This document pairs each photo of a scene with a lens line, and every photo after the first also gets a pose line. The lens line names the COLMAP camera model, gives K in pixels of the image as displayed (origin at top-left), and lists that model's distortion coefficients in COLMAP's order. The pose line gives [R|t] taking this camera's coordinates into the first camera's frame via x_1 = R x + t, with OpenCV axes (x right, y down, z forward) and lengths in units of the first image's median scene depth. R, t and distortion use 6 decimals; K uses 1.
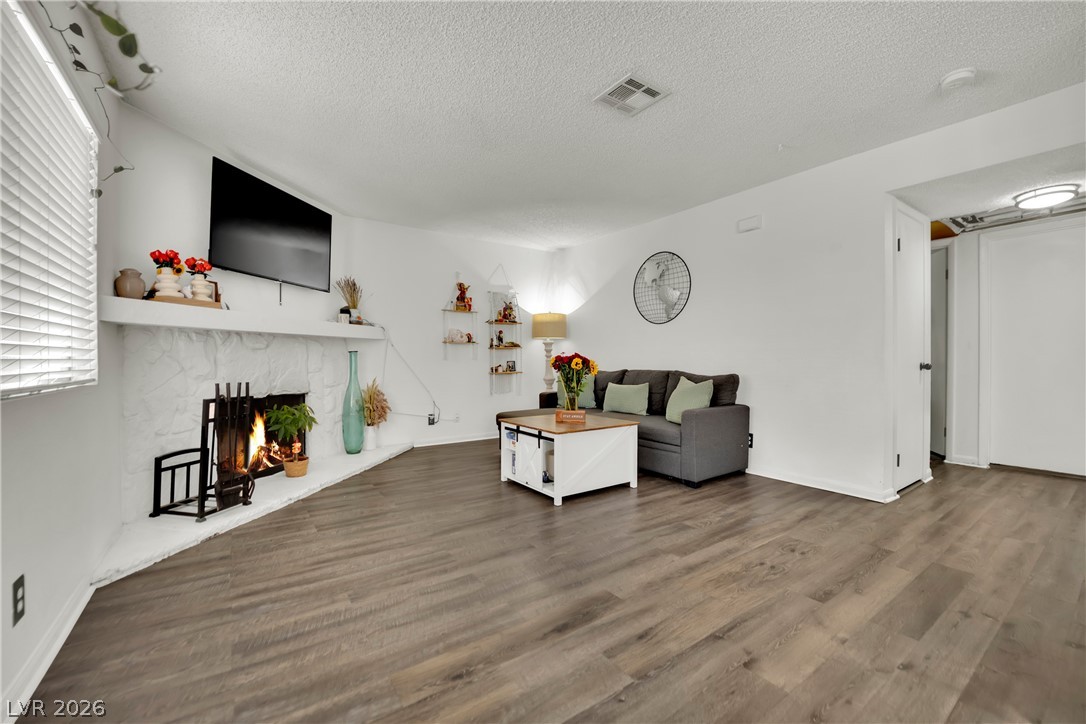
lens RADIAL K [[443.4, 0, 532.3], [0, 443.4, 363.8], [0, 0, 1]] dist [-0.019206, -0.001212]
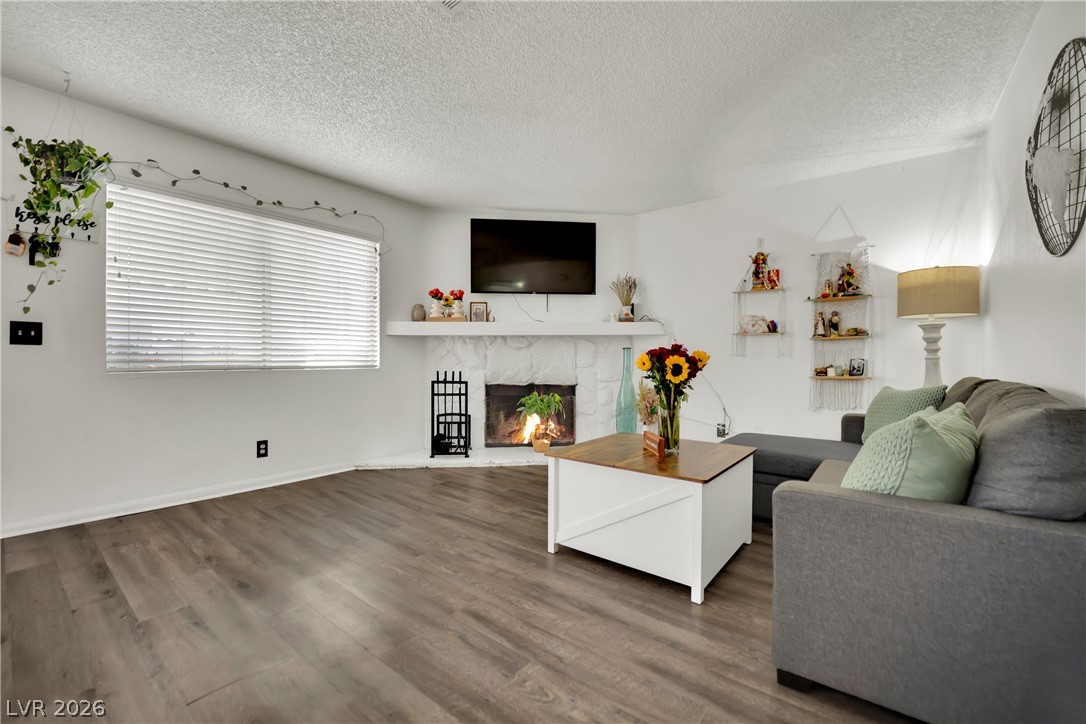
lens RADIAL K [[443.4, 0, 545.8], [0, 443.4, 358.8], [0, 0, 1]] dist [-0.019206, -0.001212]
pose [[0.296897, 0.004799, -0.954897, 0.802838], [-0.011414, 0.999934, 0.001477, -0.004804], [0.954841, 0.010461, 0.296932, 0.811492]]
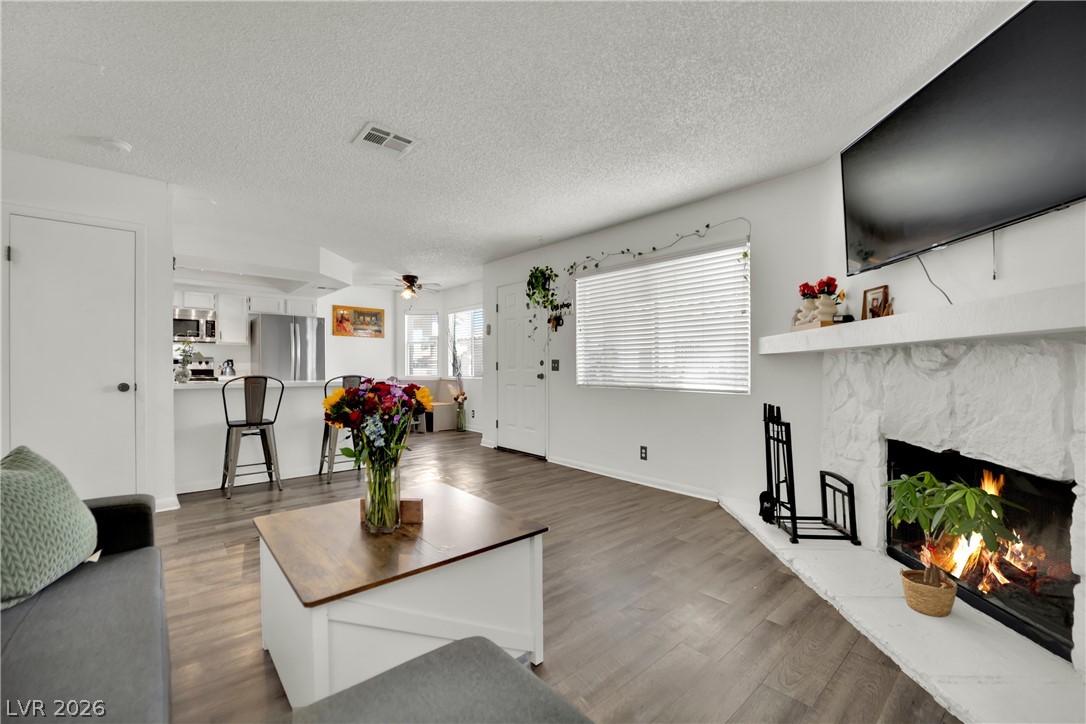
lens RADIAL K [[443.4, 0, 537.8], [0, 443.4, 369.0], [0, 0, 1]] dist [-0.019206, -0.001212]
pose [[-0.993005, -0.002575, -0.118047, -0.015215], [-0.004084, 0.999913, 0.012541, -0.048164], [0.118005, 0.012936, -0.992929, 1.835357]]
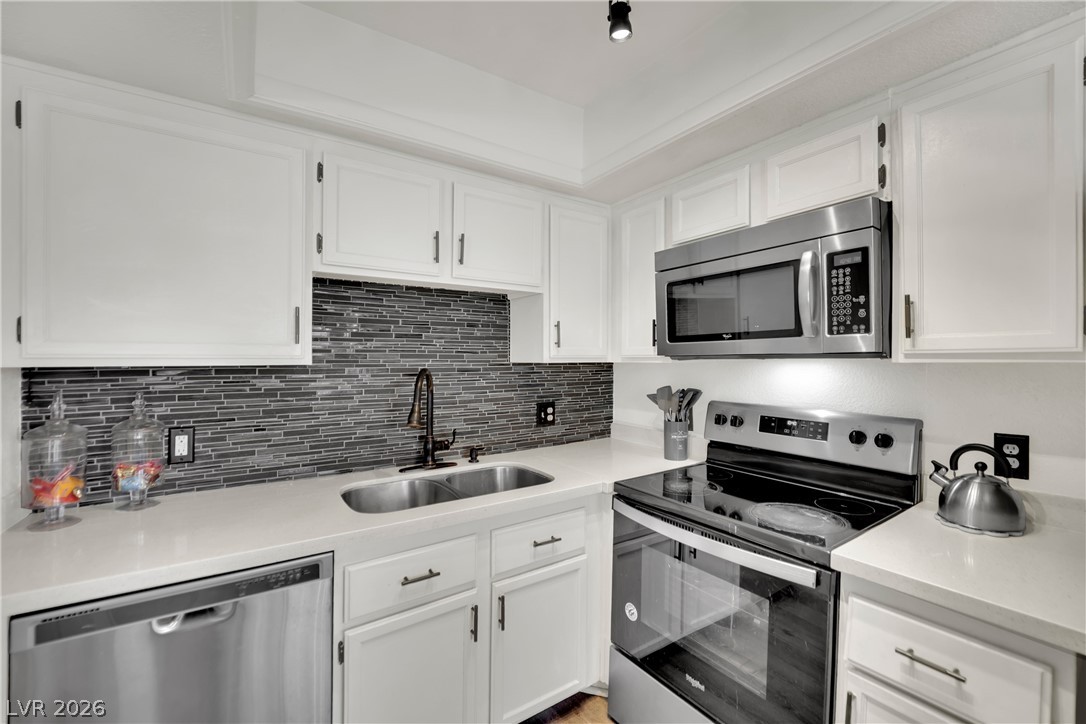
lens RADIAL K [[443.4, 0, 543.3], [0, 443.4, 360.9], [0, 0, 1]] dist [-0.019206, -0.001212]
pose [[-0.002121, -0.000942, 0.999997, 0.877499], [0.009076, 0.999958, 0.000961, -0.143887], [-0.999957, 0.009078, -0.002113, -0.173614]]
